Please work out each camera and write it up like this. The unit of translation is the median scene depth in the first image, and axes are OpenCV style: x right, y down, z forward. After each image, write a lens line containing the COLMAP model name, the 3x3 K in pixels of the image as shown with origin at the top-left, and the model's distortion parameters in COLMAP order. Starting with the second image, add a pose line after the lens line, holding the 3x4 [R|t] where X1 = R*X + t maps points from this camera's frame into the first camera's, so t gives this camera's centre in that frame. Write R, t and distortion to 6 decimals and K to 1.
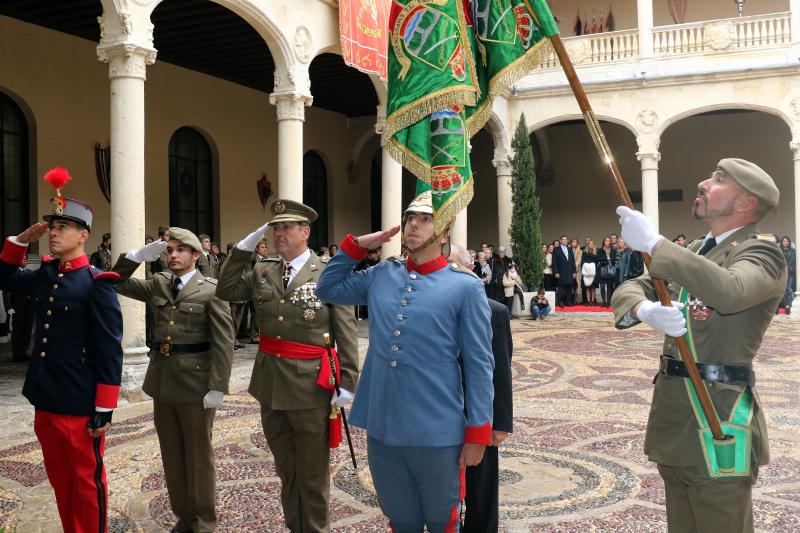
lens RADIAL K [[877.8, 0, 397.3], [0, 877.8, 270.8], [0, 0, 1]] dist [-0.086561, 0.000000]
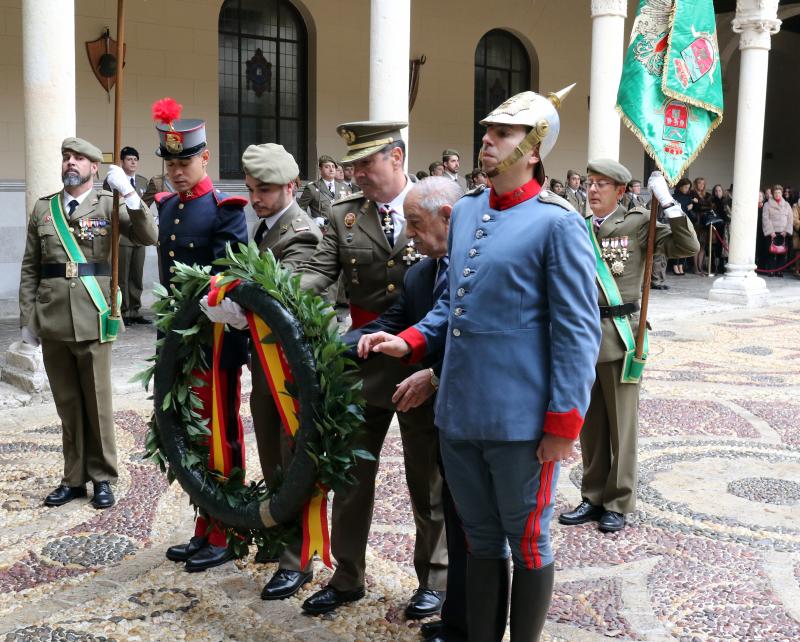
lens RADIAL K [[1071.9, 0, 381.0], [0, 1071.9, 284.5], [0, 0, 1]] dist [-0.068248, 0.000000]
pose [[0.925586, 0.054447, -0.374602, 0.068889], [-0.027952, 0.996731, 0.075804, 0.001124], [0.377504, -0.059692, 0.924082, 0.028316]]
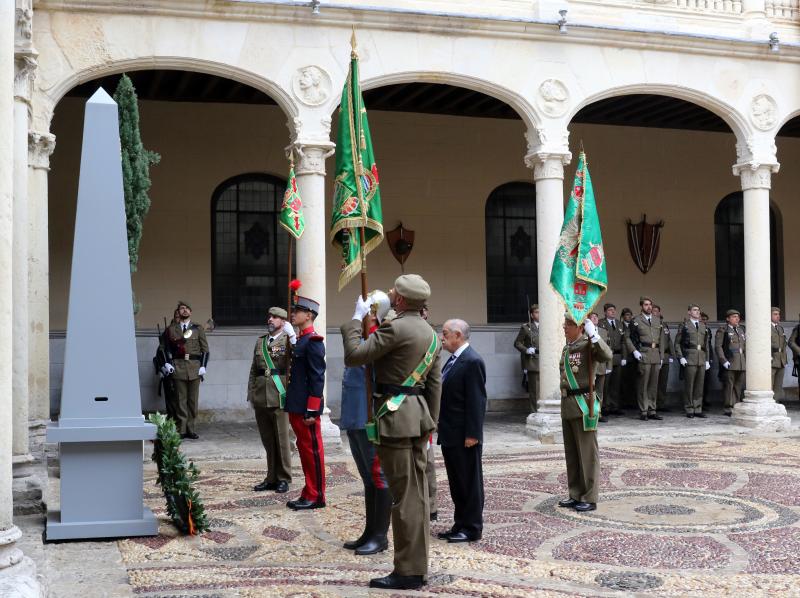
lens RADIAL K [[1047.2, 0, 386.0], [0, 1047.2, 312.5], [0, 0, 1]] dist [0.018077, 0.000000]
pose [[0.695600, -0.009680, -0.718364, 0.497092], [-0.008674, 0.999723, -0.021870, 0.000136], [0.718377, 0.021444, 0.695324, -0.159656]]
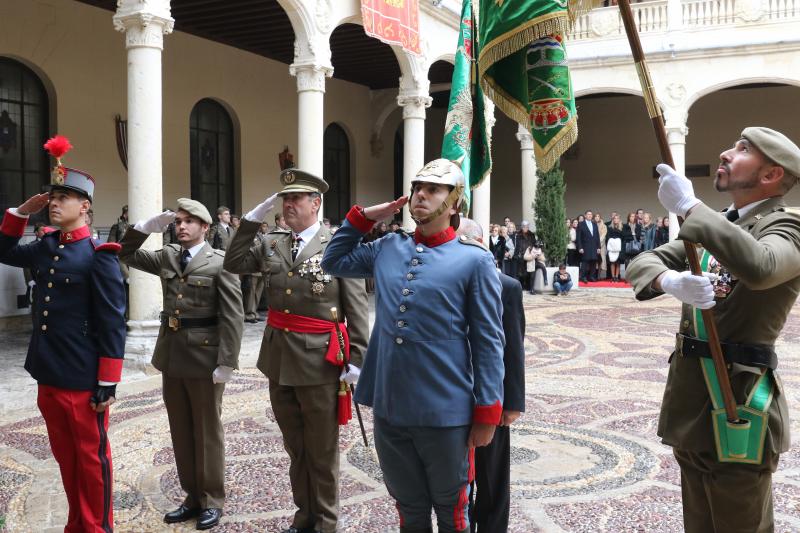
lens RADIAL K [[877.8, 0, 399.1], [0, 877.8, 271.6], [0, 0, 1]] dist [-0.086561, 0.000000]
pose [[0.999623, 0.007505, -0.026393, 0.005729], [-0.006705, 0.999519, 0.030282, 0.000485], [0.026608, -0.030093, 0.999193, 0.011482]]
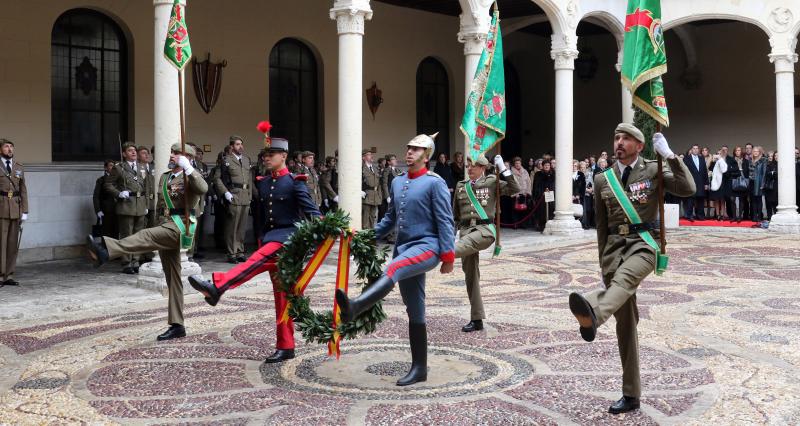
lens RADIAL K [[958.1, 0, 401.5], [0, 958.1, 165.0], [0, 0, 1]] dist [-0.084340, 0.000000]
pose [[0.974117, 0.005778, -0.225972, 0.214271], [-0.009320, 0.999850, -0.014610, -0.001161], [0.225853, 0.016338, 0.974024, -0.096524]]
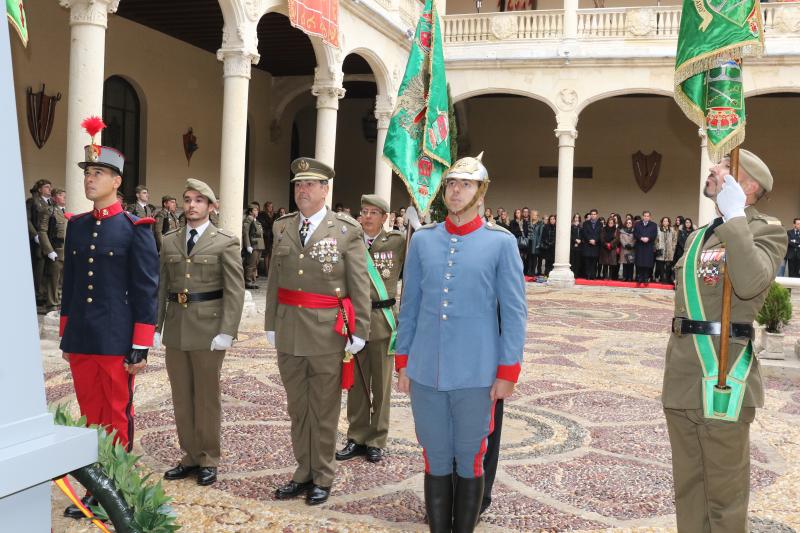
lens RADIAL K [[877.8, 0, 392.2], [0, 877.8, 276.0], [0, 0, 1]] dist [-0.086561, 0.000000]
pose [[0.991960, 0.043824, 0.118725, -0.059038], [-0.049381, 0.997798, 0.044279, 0.003930], [-0.116523, -0.049786, 0.991939, -0.032990]]
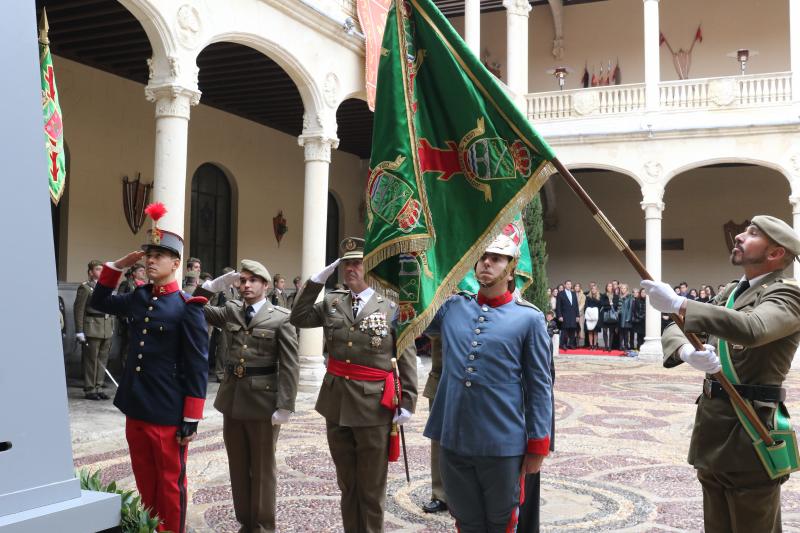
lens RADIAL K [[877.8, 0, 398.1], [0, 877.8, 270.4], [0, 0, 1]] dist [-0.086561, 0.000000]
pose [[0.999466, 0.031924, 0.006936, -0.031392], [-0.031570, 0.998434, -0.046180, 0.003955], [-0.008400, 0.045936, 0.998909, -0.047262]]
